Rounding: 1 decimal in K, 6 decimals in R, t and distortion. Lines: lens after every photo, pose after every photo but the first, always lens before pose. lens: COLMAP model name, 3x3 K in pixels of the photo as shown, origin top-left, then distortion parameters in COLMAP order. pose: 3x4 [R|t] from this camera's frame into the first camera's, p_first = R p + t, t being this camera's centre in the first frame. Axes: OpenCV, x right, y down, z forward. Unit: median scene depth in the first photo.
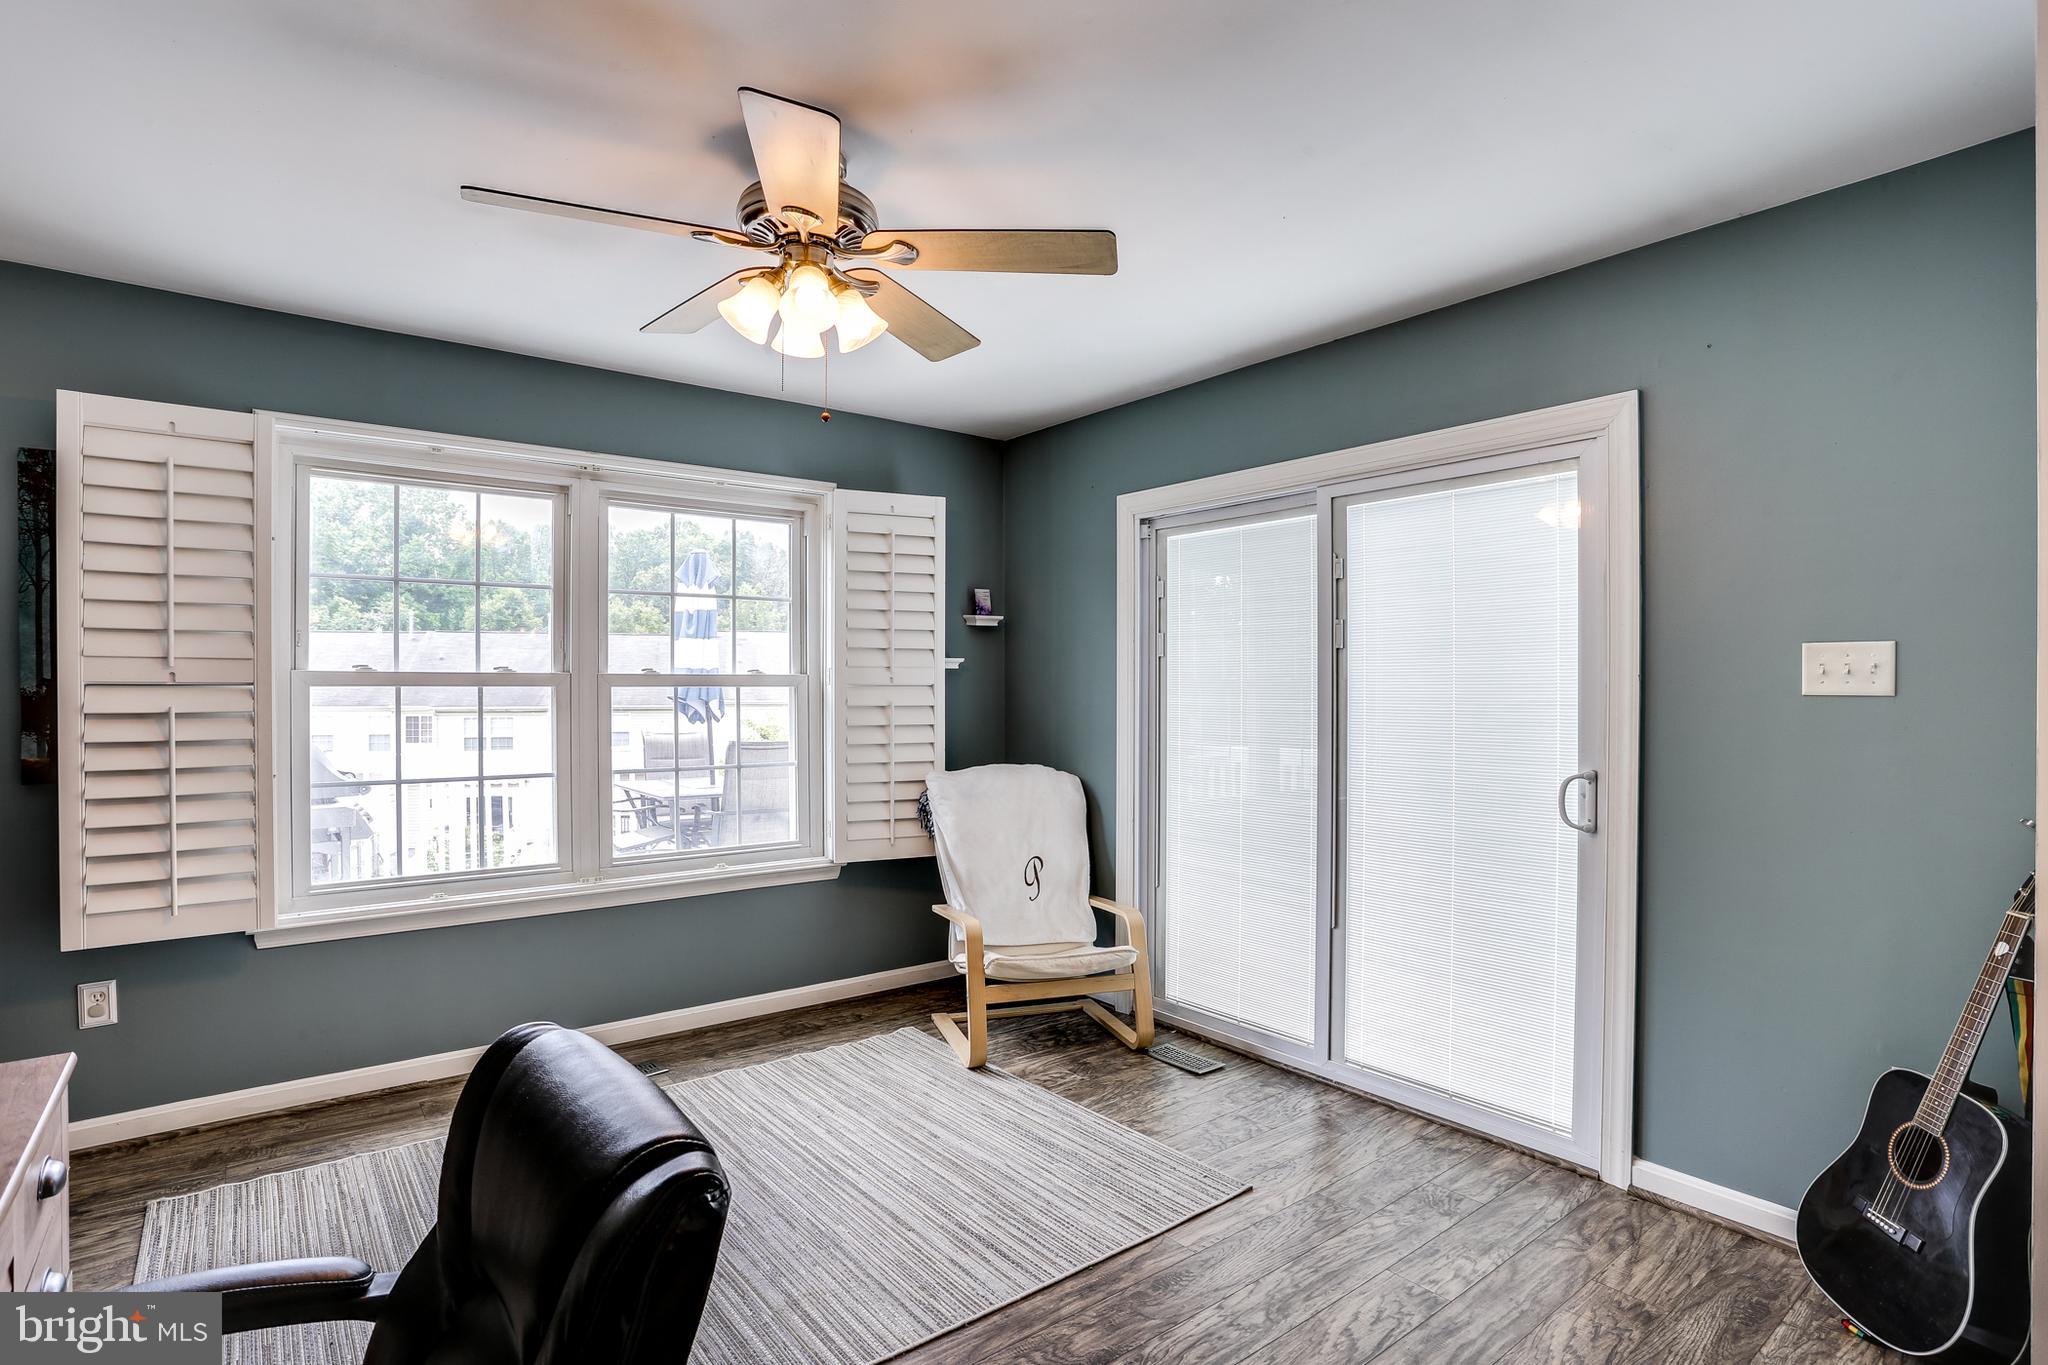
lens RADIAL K [[1012.2, 0, 1005.2], [0, 1012.2, 683.9], [0, 0, 1]] dist [-0.079469, 0.037930]
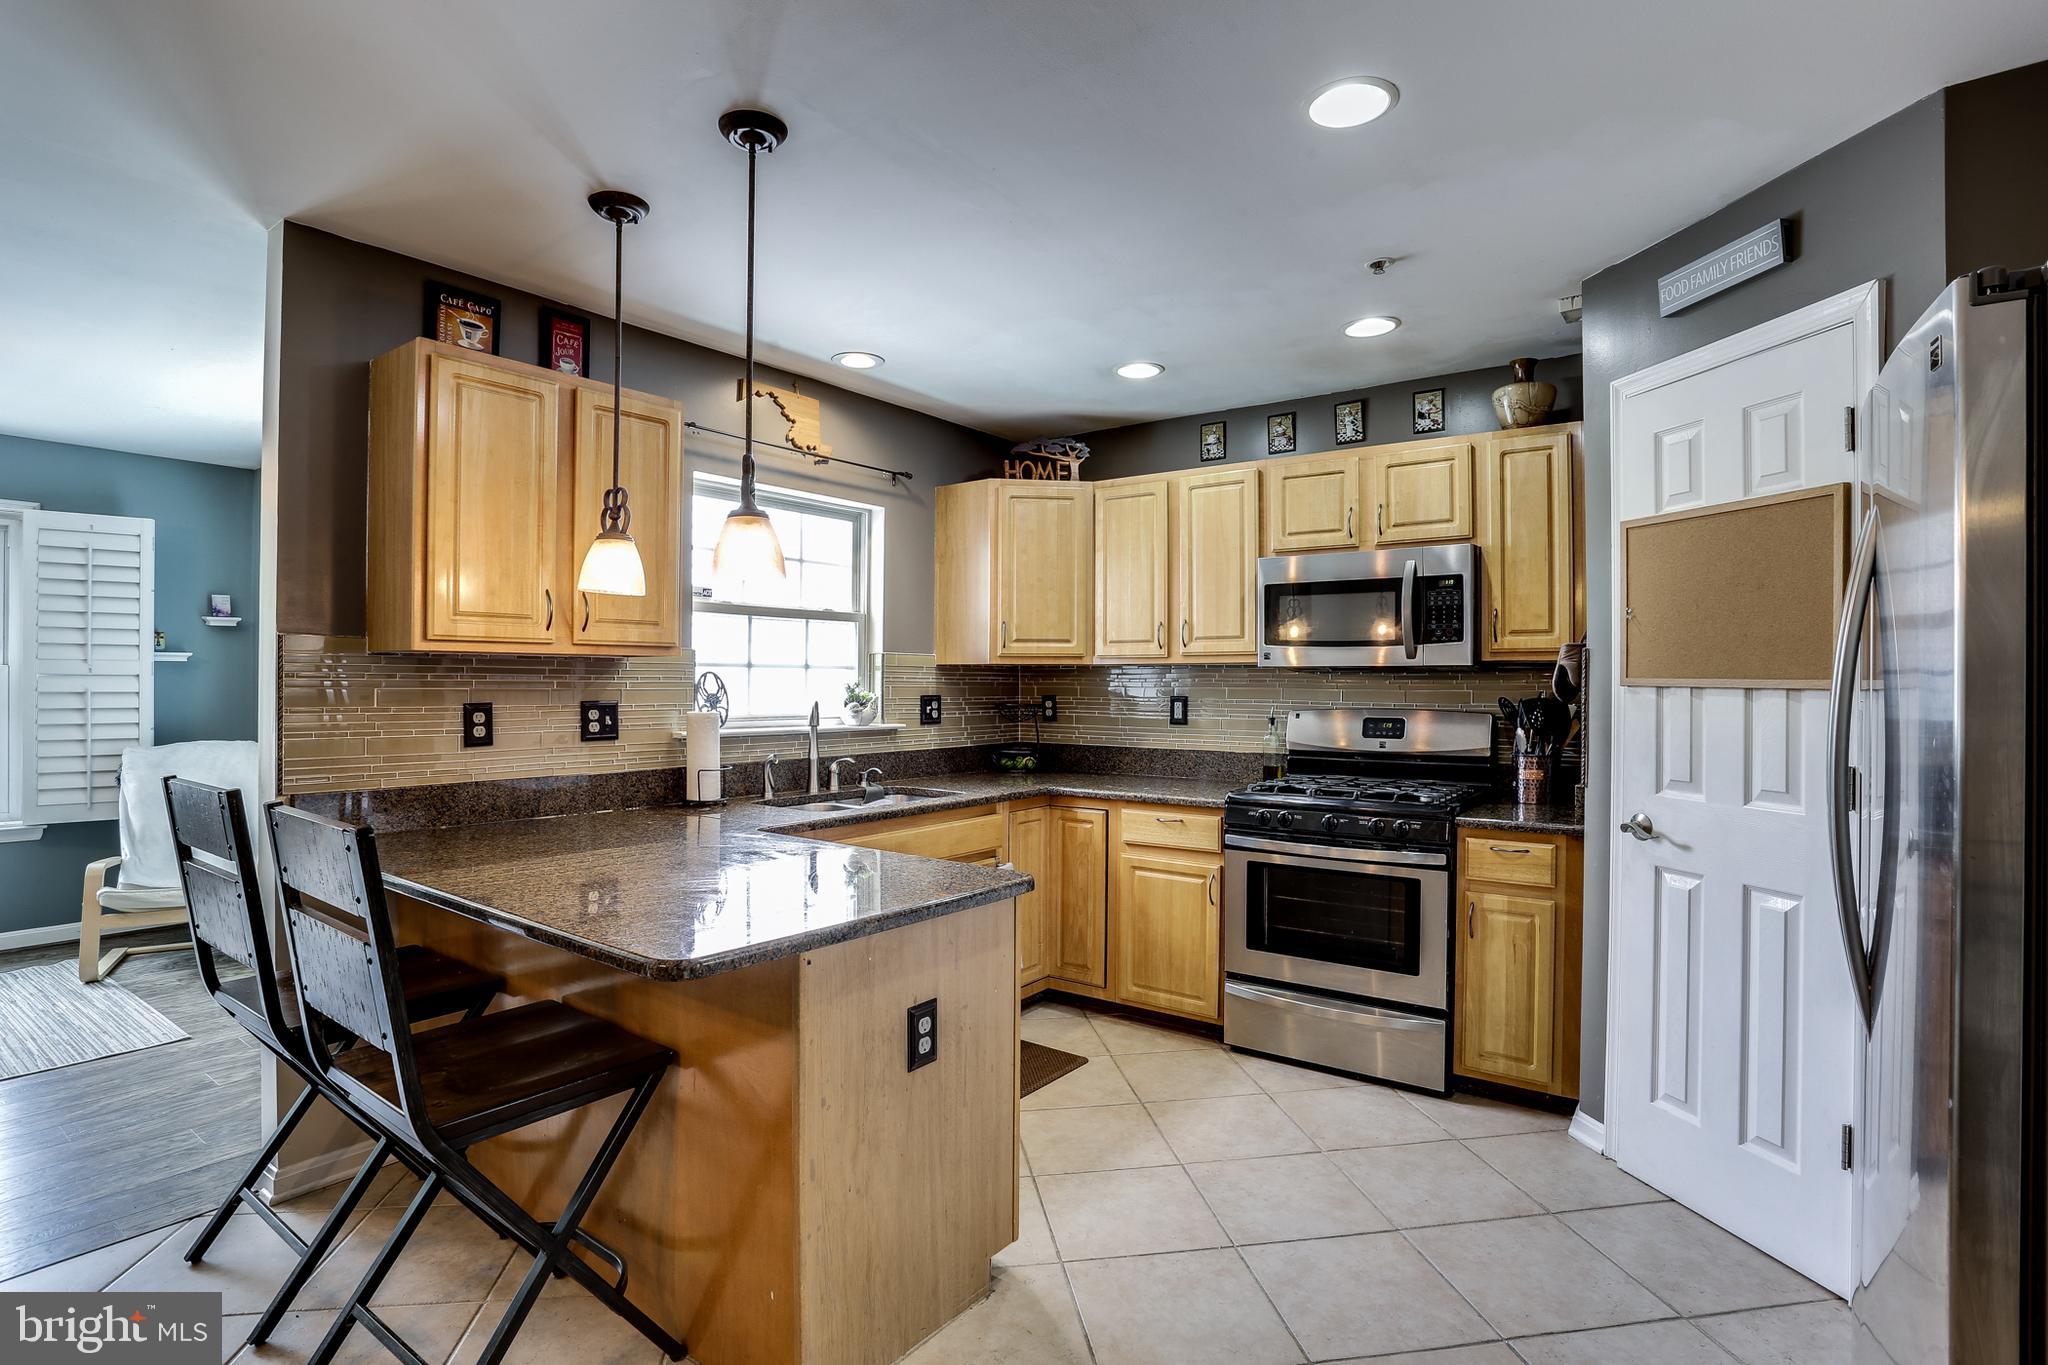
lens RADIAL K [[1012.2, 0, 1005.2], [0, 1012.2, 683.9], [0, 0, 1]] dist [-0.079469, 0.037930]
pose [[0.966603, 0.003276, 0.256256, 0.703570], [-0.004787, 0.999975, 0.005272, 0.000437], [-0.256232, -0.006323, 0.966595, -0.426958]]
